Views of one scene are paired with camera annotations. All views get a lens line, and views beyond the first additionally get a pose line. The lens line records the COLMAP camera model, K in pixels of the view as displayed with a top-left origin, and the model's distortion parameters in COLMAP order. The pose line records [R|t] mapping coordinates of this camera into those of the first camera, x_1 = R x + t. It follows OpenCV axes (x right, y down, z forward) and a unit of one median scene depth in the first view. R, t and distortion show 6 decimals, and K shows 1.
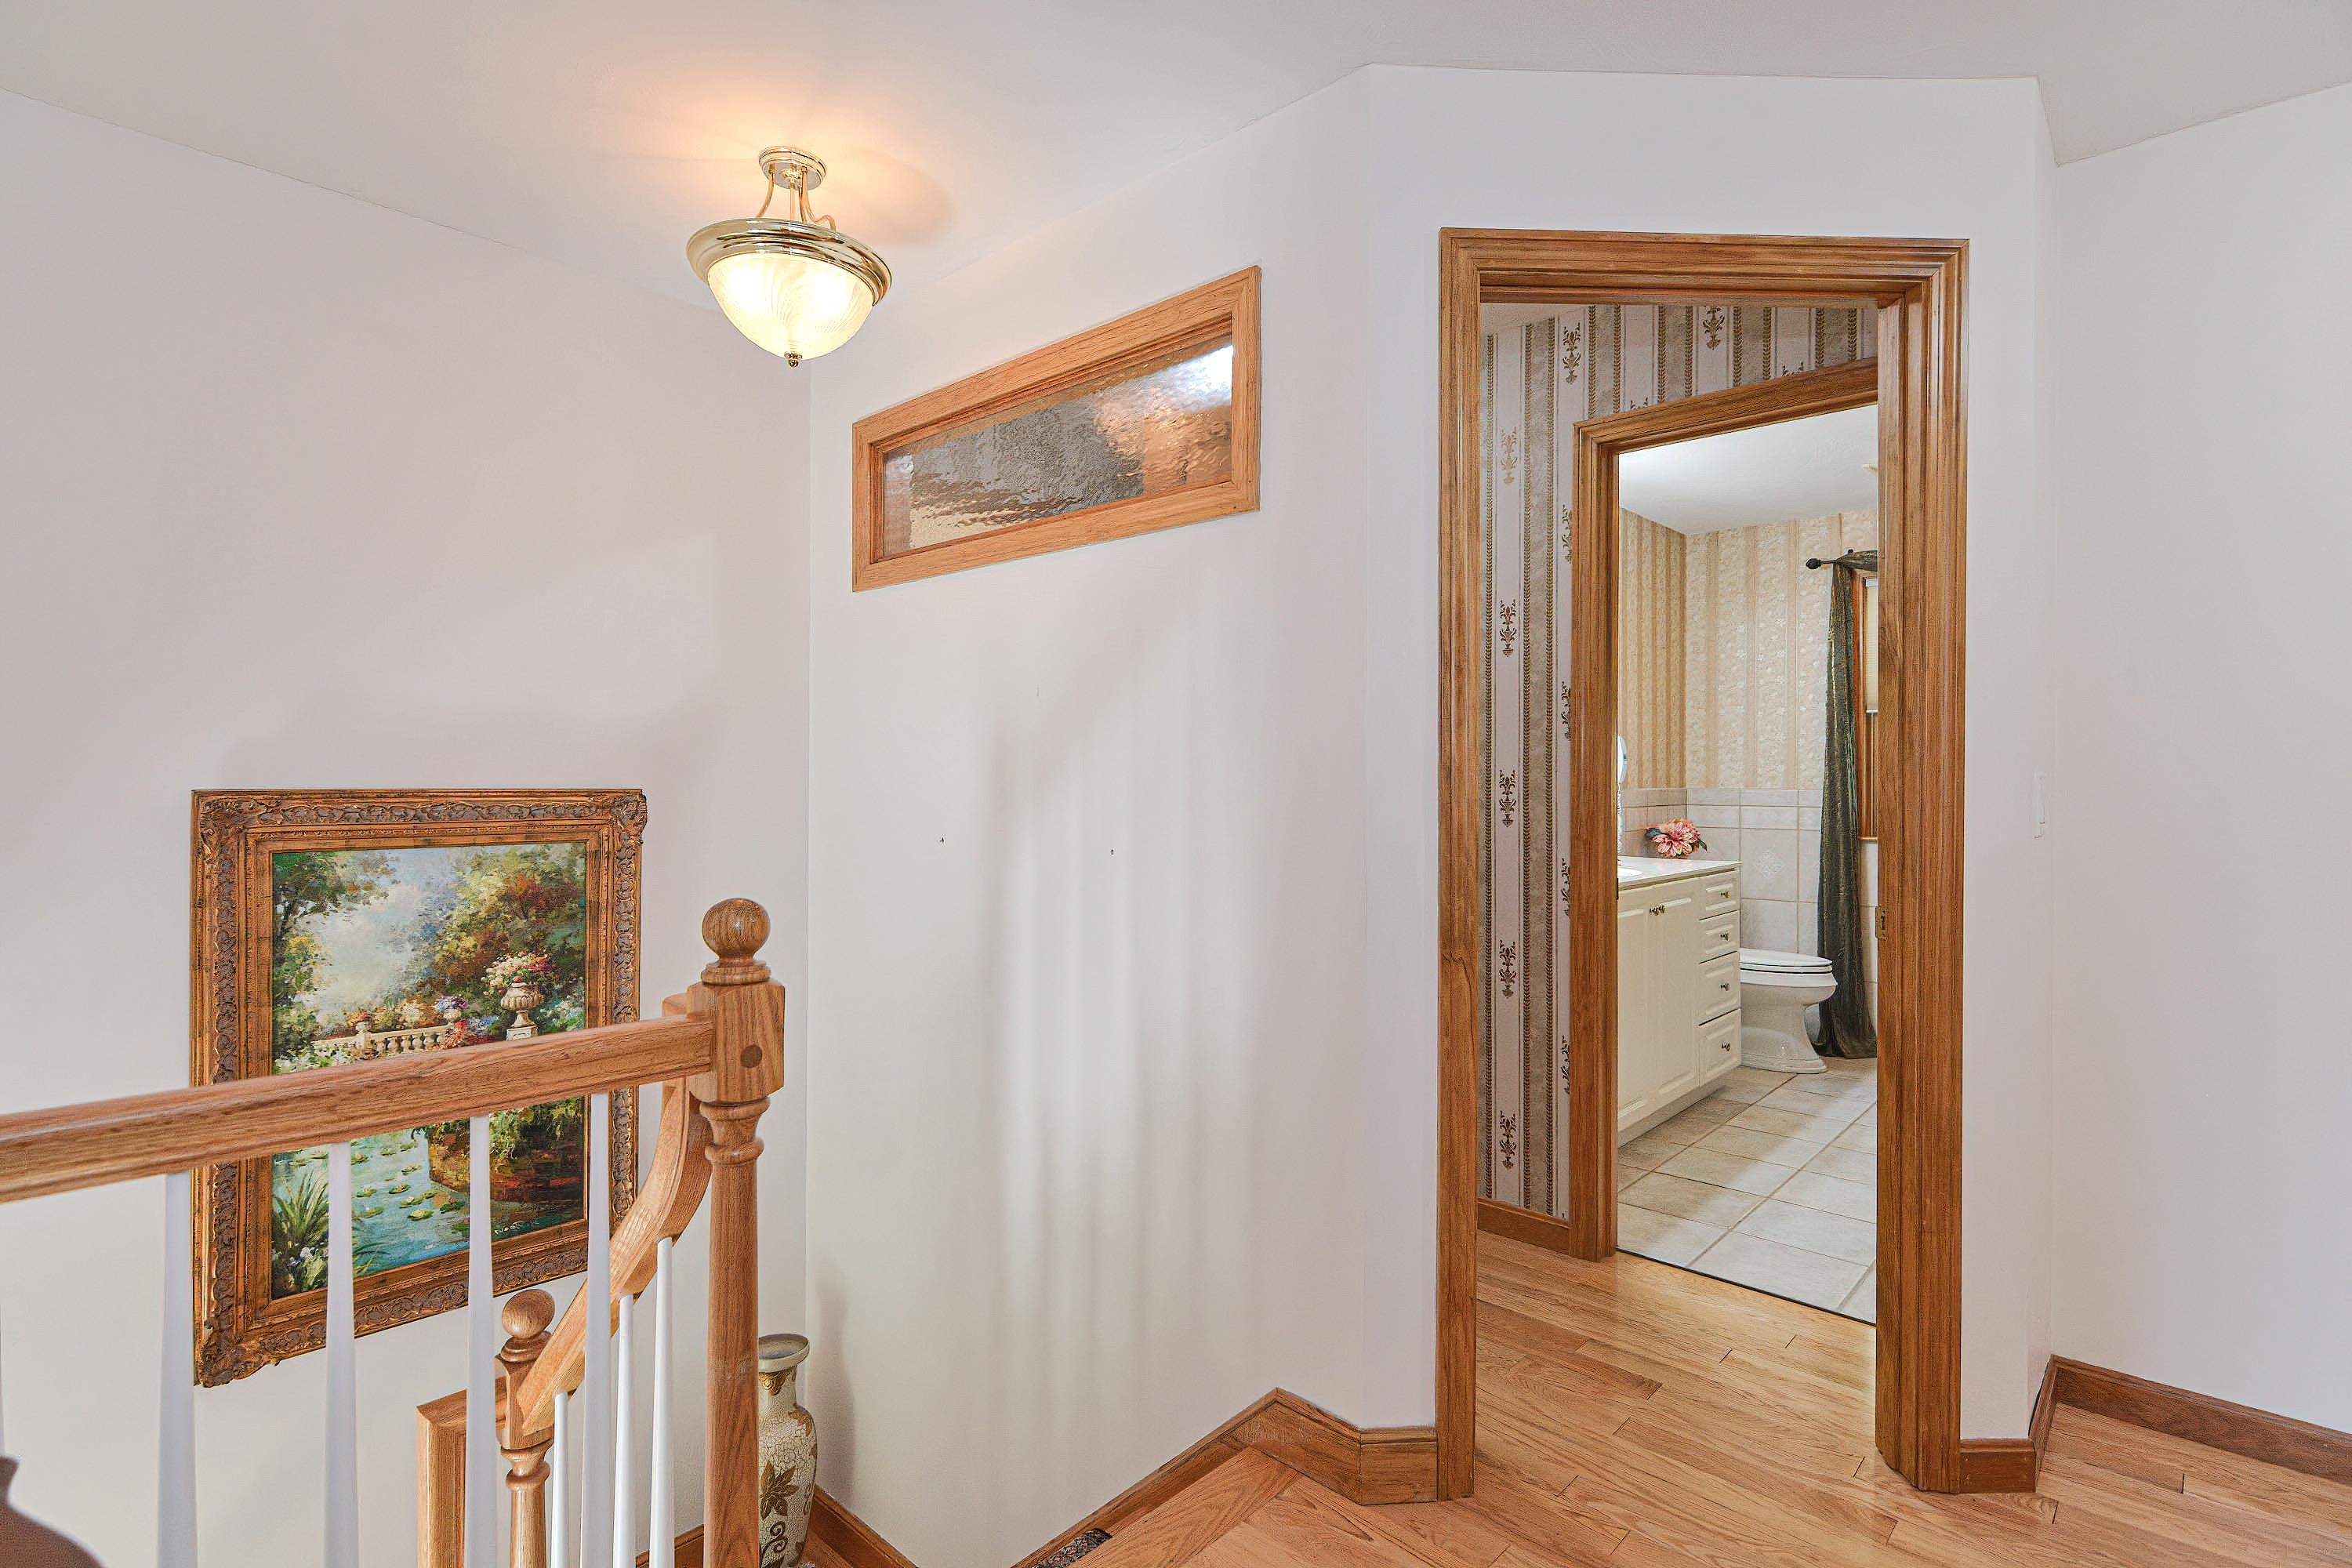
lens RADIAL K [[1182.7, 0, 1176.5], [0, 1182.7, 772.1], [0, 0, 1]] dist [-0.002209, -0.002969]
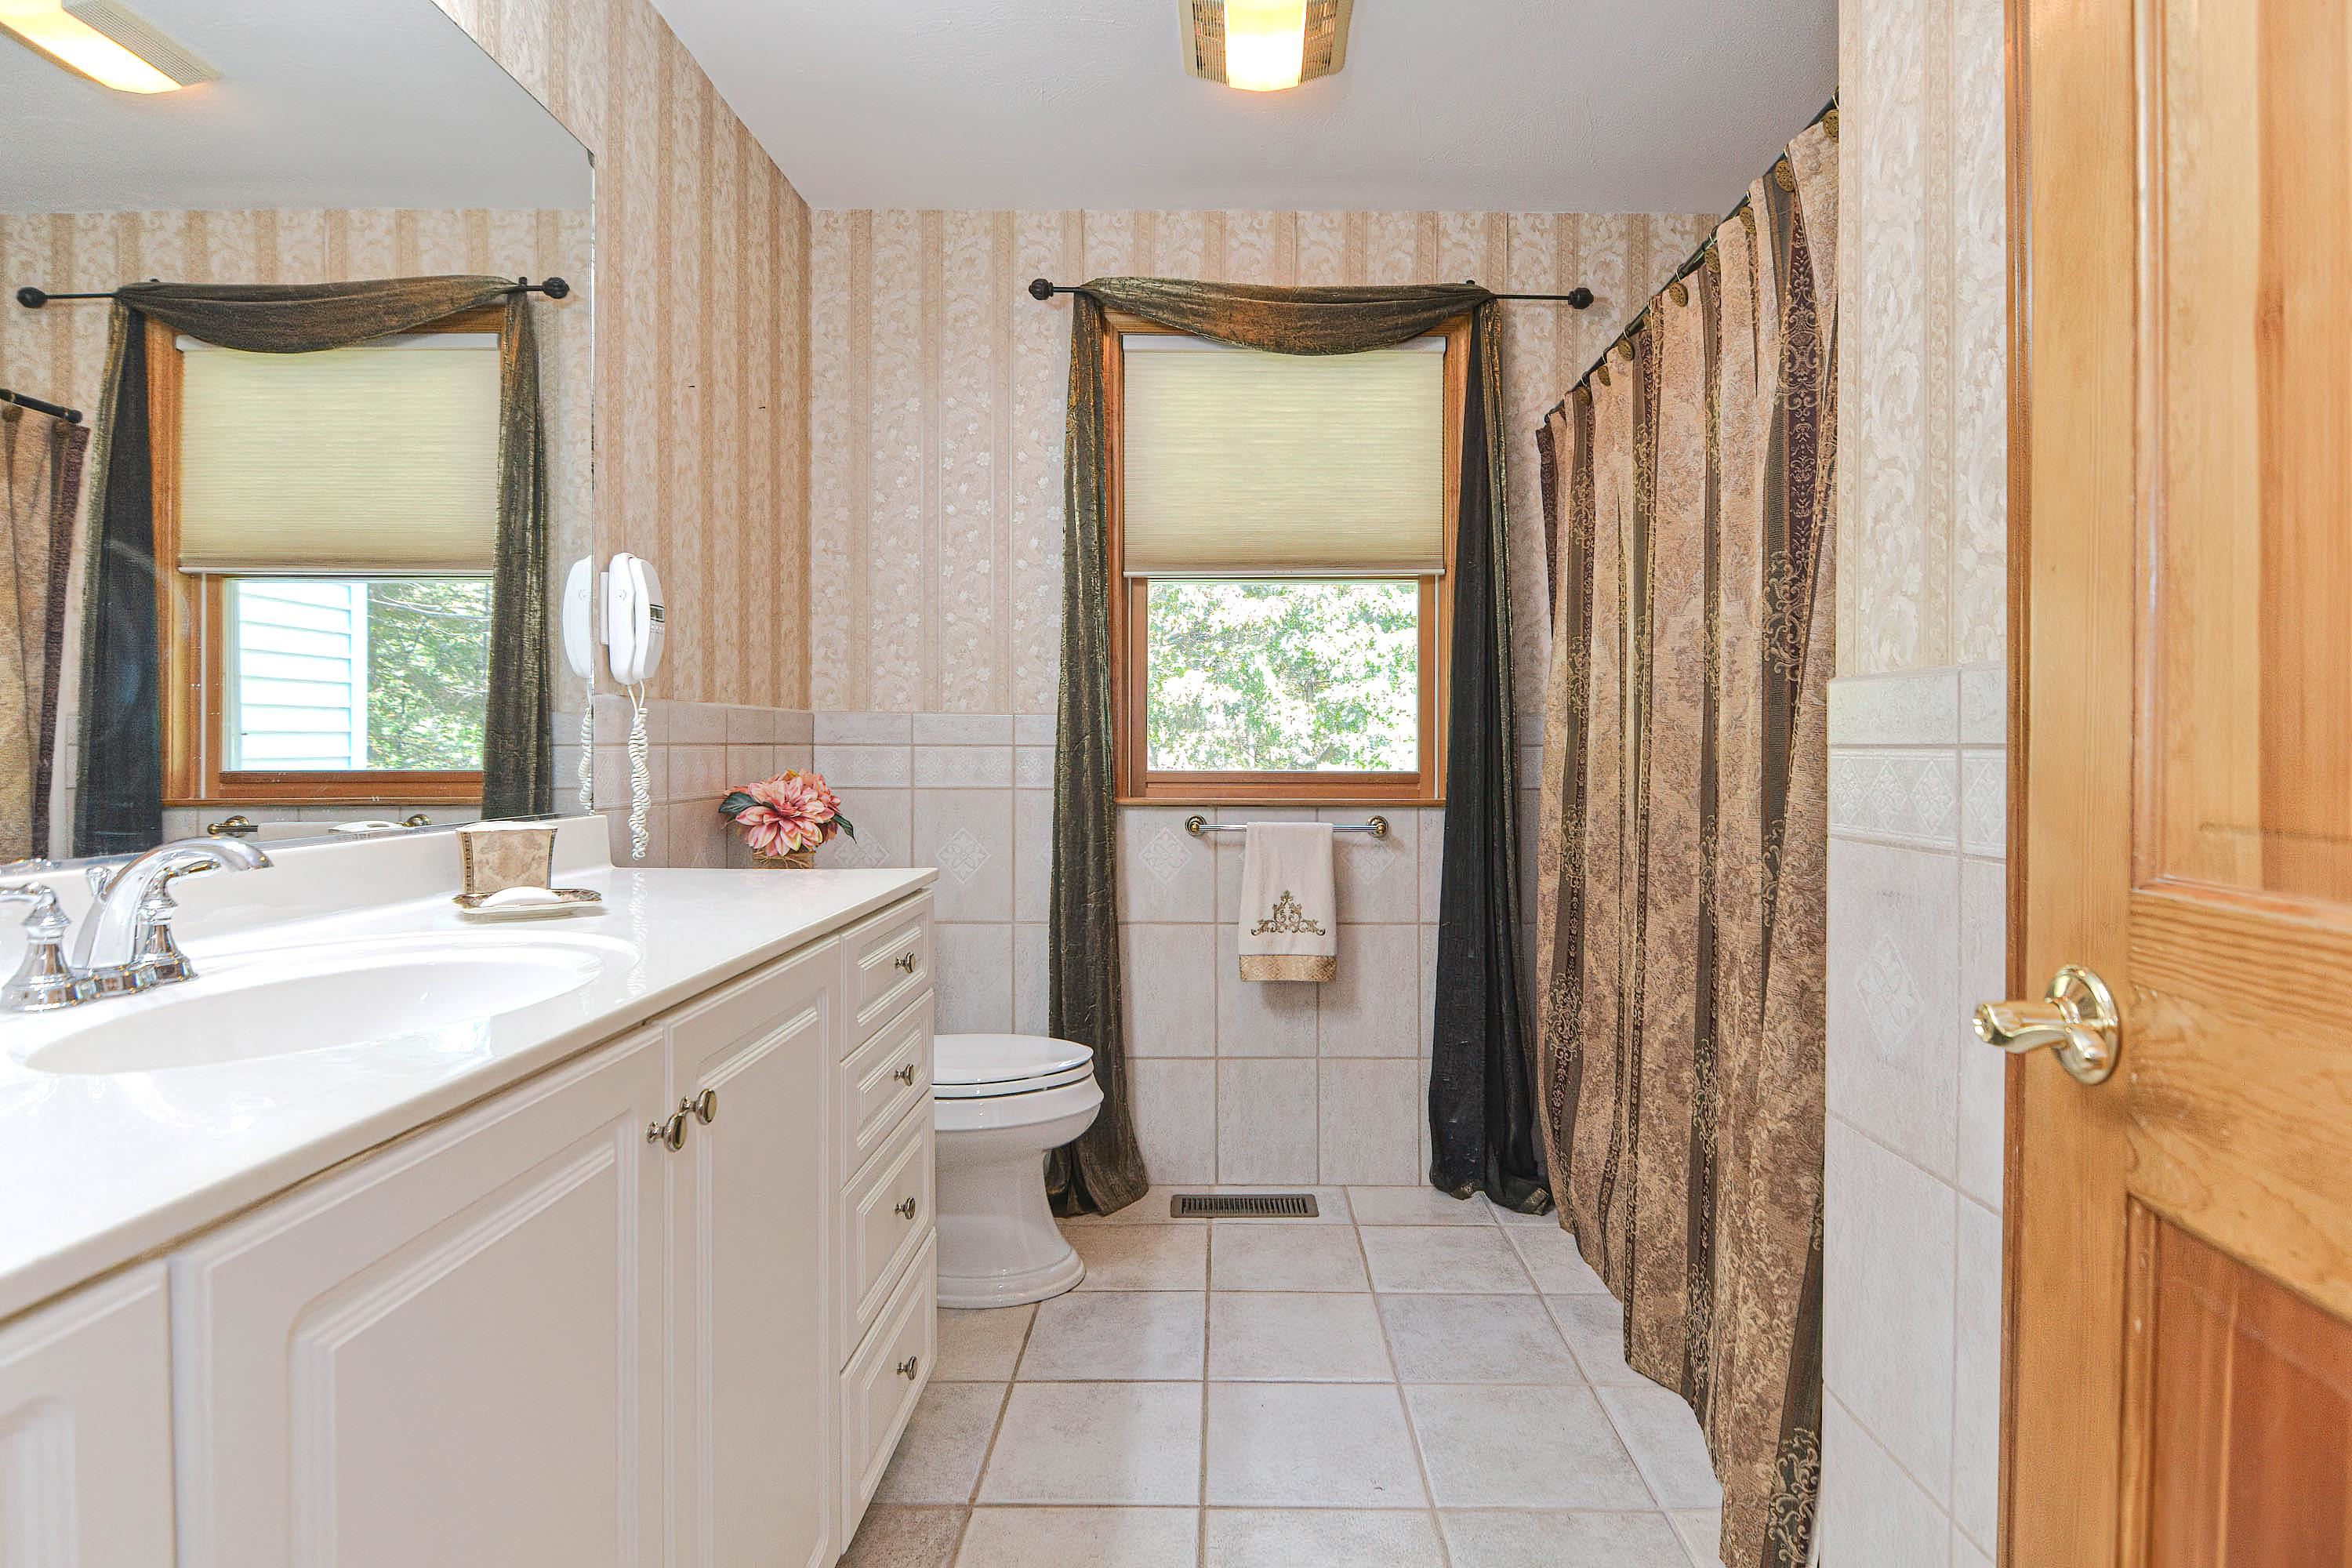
lens RADIAL K [[1182.7, 0, 1184.7], [0, 1182.7, 759.3], [0, 0, 1]] dist [-0.002209, -0.002969]
pose [[0.762586, -0.008127, 0.646836, 0.234803], [-0.000715, 0.999910, 0.013406, 0.027642], [-0.646887, -0.010686, 0.762511, 0.533092]]
